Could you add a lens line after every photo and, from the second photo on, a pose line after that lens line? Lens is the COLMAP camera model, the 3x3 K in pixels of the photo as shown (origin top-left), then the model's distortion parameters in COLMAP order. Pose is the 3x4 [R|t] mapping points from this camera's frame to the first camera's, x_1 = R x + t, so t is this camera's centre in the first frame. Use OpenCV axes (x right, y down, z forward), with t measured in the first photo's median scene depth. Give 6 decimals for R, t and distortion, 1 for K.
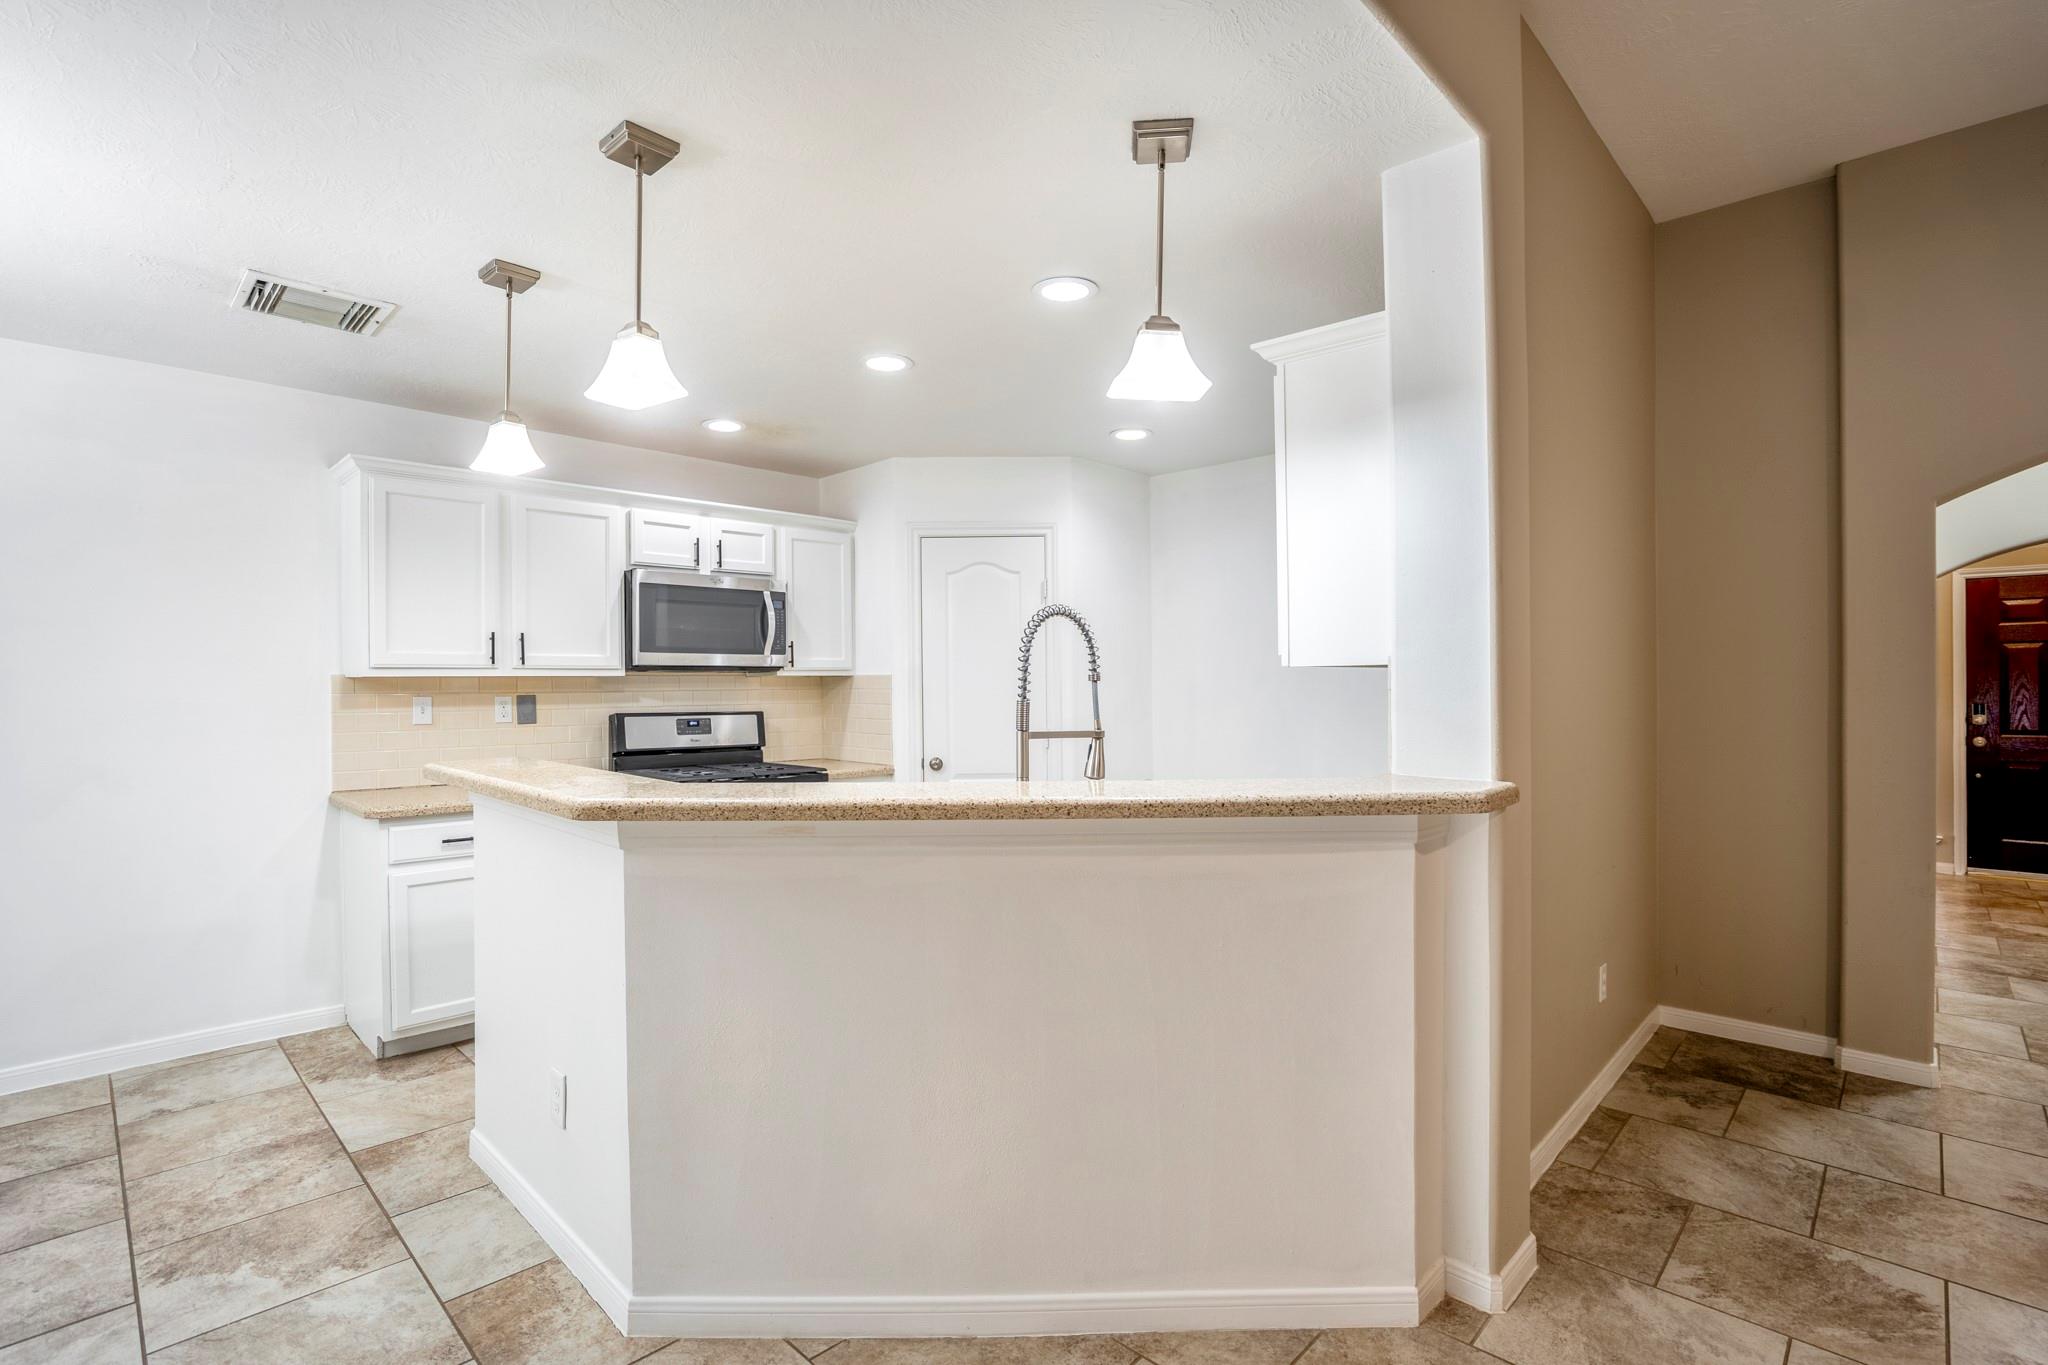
lens RADIAL K [[964.3, 0, 1029.3], [0, 964.3, 689.7], [0, 0, 1]] dist [-0.049763, 0.017556]
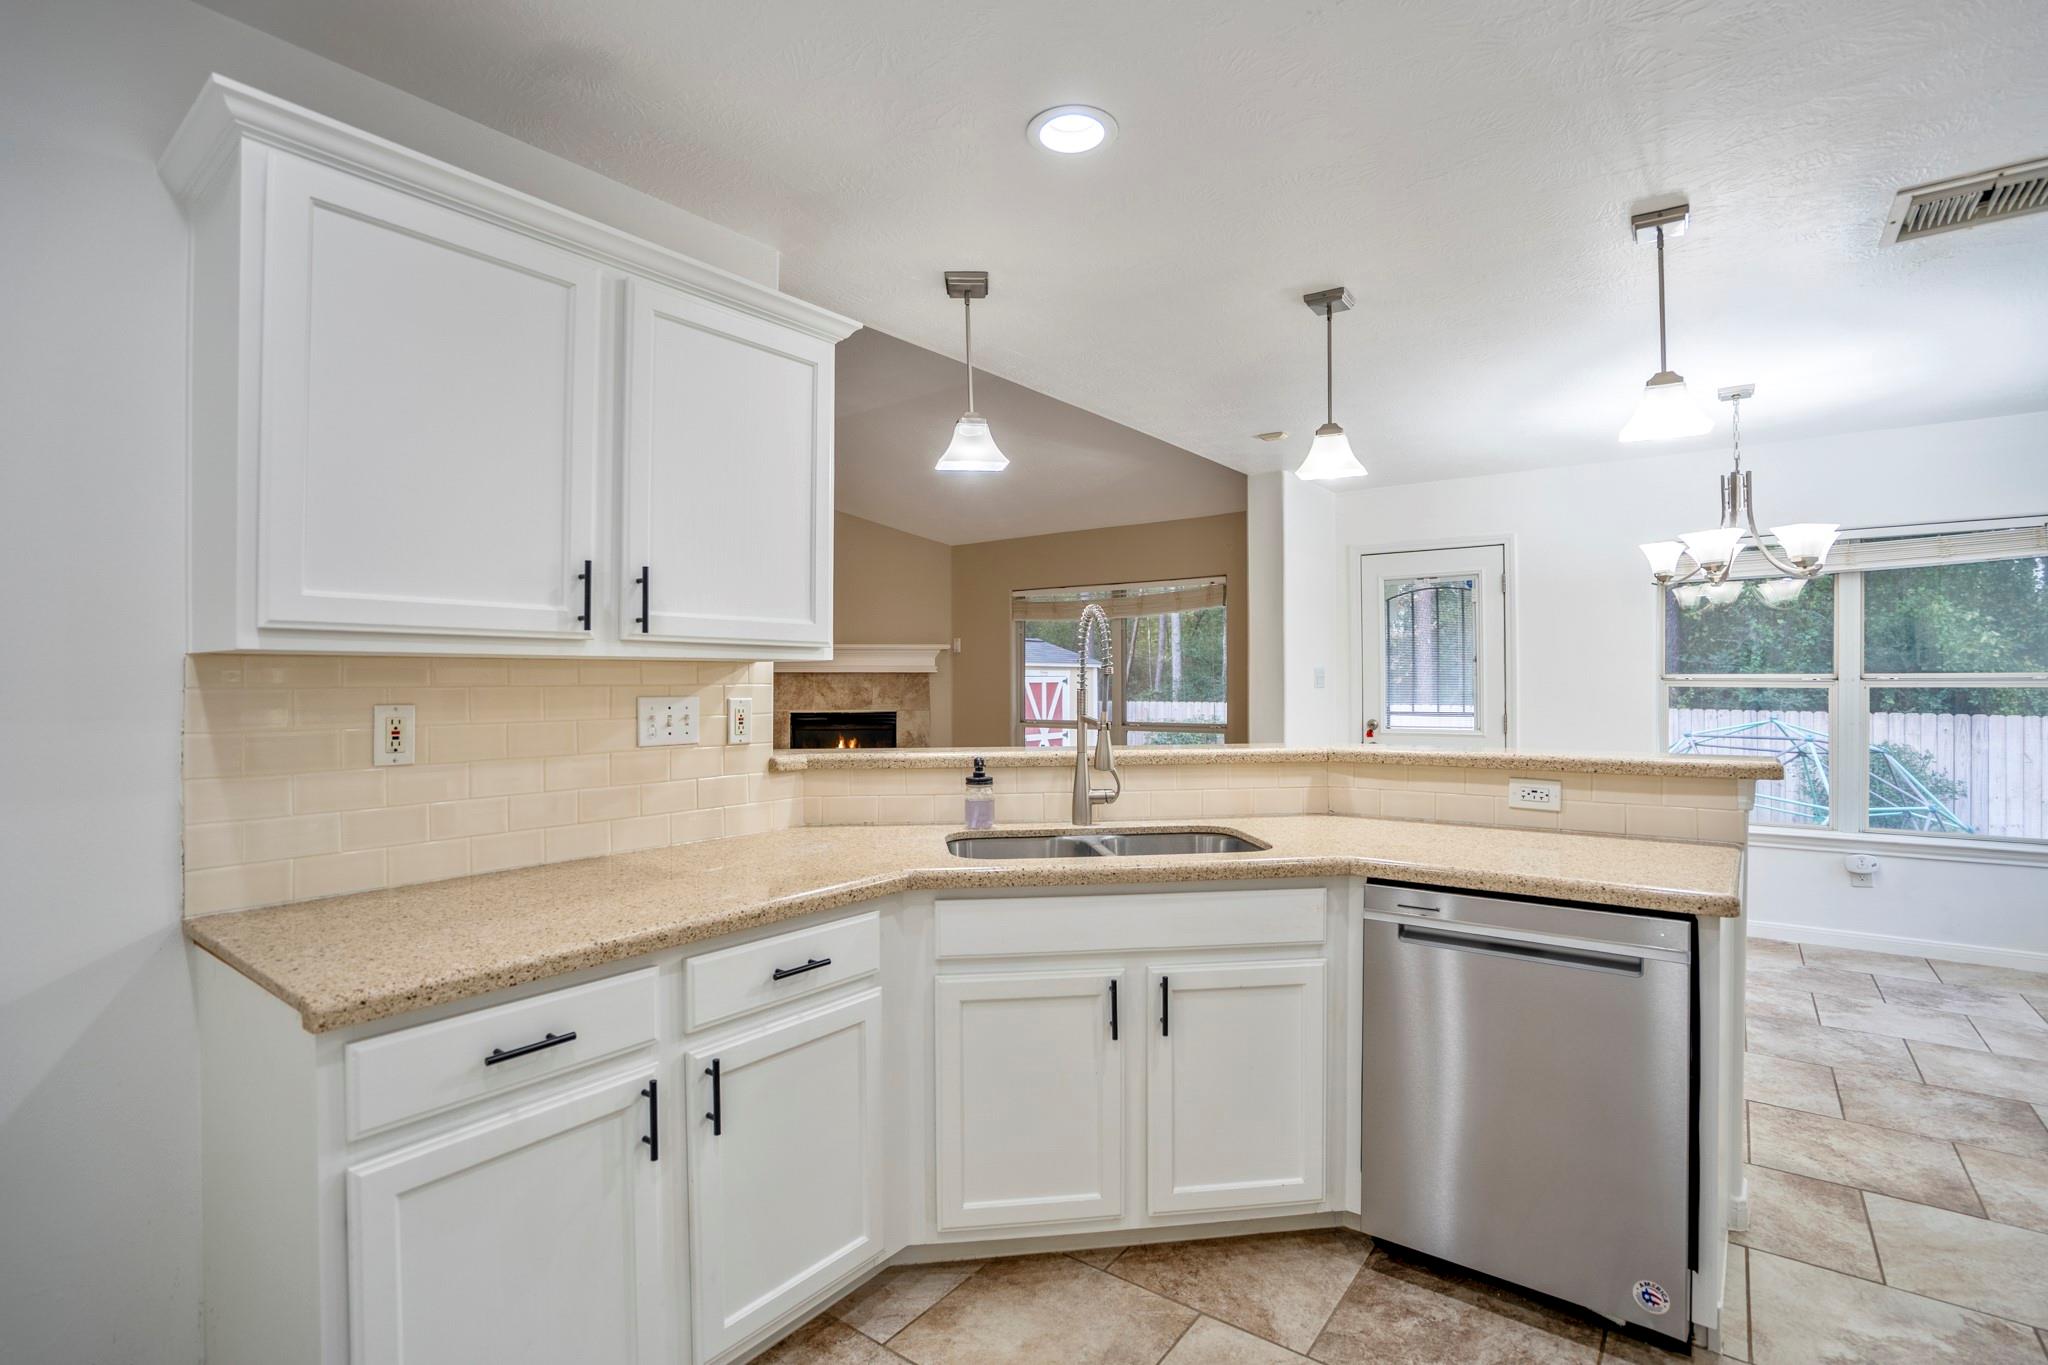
lens RADIAL K [[964.3, 0, 1000.1], [0, 964.3, 692.4], [0, 0, 1]] dist [-0.049763, 0.017556]
pose [[-0.995326, 0.013699, -0.095599, 0.143839], [0.011823, 0.999727, 0.020153, -0.008736], [0.095849, 0.018929, -0.995216, 1.466884]]
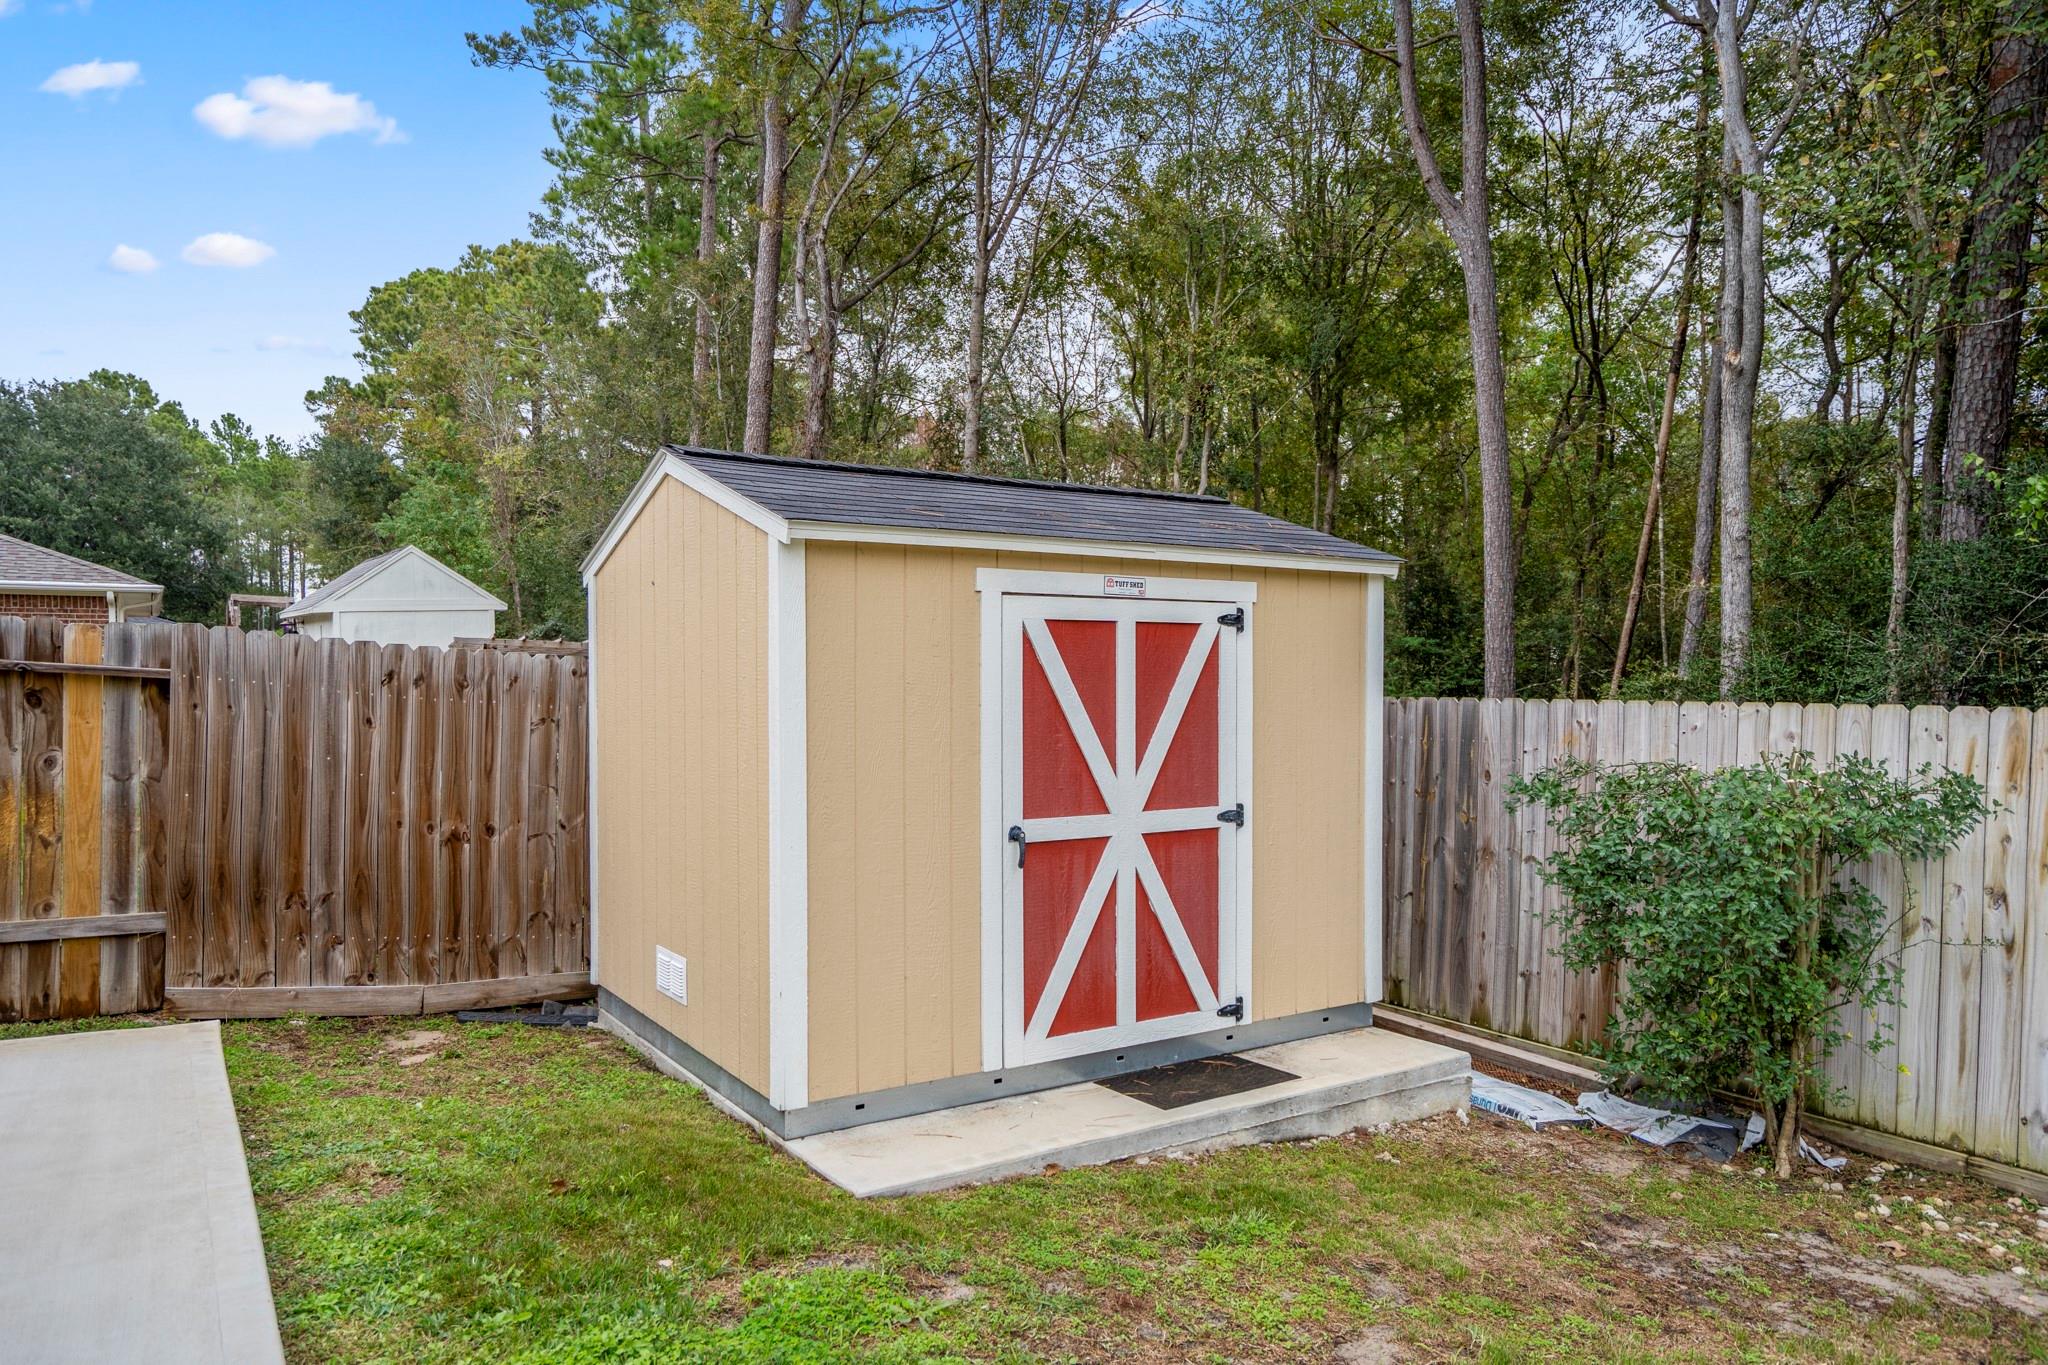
lens RADIAL K [[1350.2, 0, 1024.1], [0, 1350.2, 716.4], [0, 0, 1]] dist [-0.000050, 0.008881]
pose [[-0.973303, 0.004236, 0.229483, -0.765674], [0.012410, 0.999338, 0.034188, 0.097453], [-0.229187, 0.036123, -0.972712, -1.401042]]
